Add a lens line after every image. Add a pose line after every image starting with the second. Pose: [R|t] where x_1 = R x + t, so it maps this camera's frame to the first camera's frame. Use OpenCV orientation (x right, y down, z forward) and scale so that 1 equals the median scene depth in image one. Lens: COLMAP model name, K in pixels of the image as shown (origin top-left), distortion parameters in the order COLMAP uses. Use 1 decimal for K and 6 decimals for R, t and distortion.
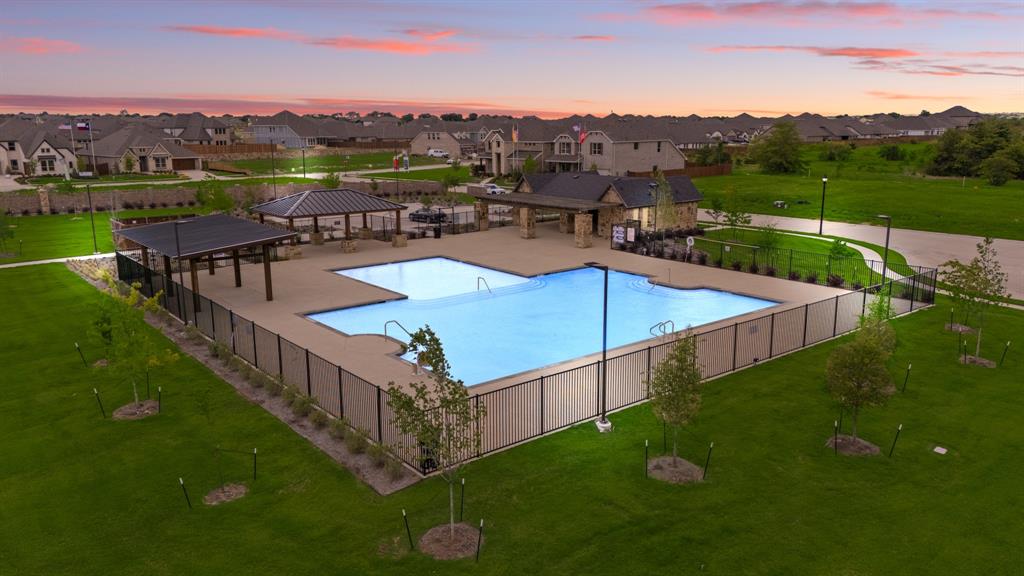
lens RADIAL K [[748.5, 0, 512.0], [0, 748.5, 288.0], [0, 0, 1]] dist [0.067237, -0.067502]
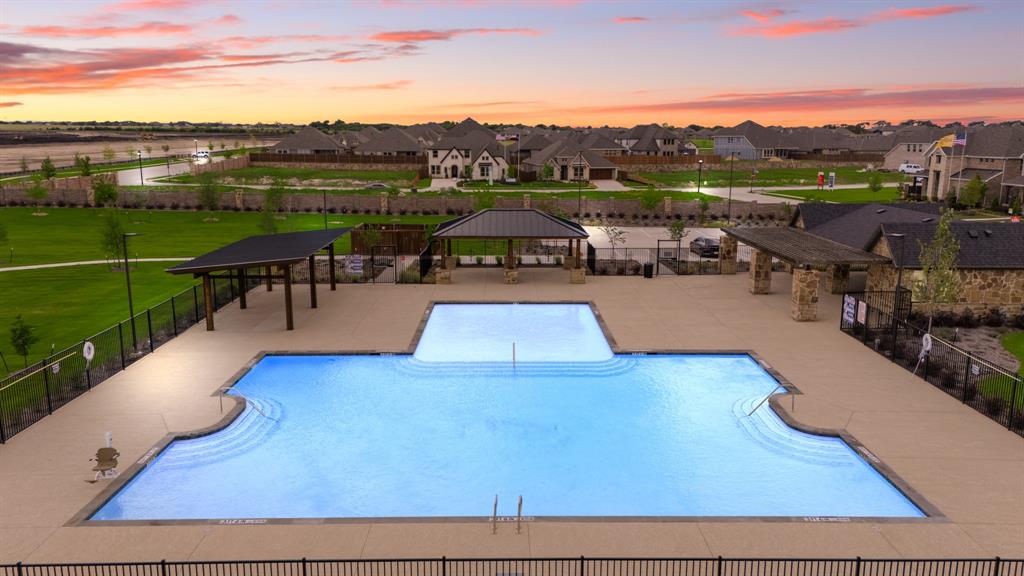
lens RADIAL K [[748.5, 0, 512.0], [0, 748.5, 288.0], [0, 0, 1]] dist [0.067237, -0.067502]
pose [[0.777058, 0.129181, -0.616031, 0.133490], [-0.137873, 0.989878, 0.033664, -0.030771], [0.614144, 0.058775, 0.787003, 0.146881]]
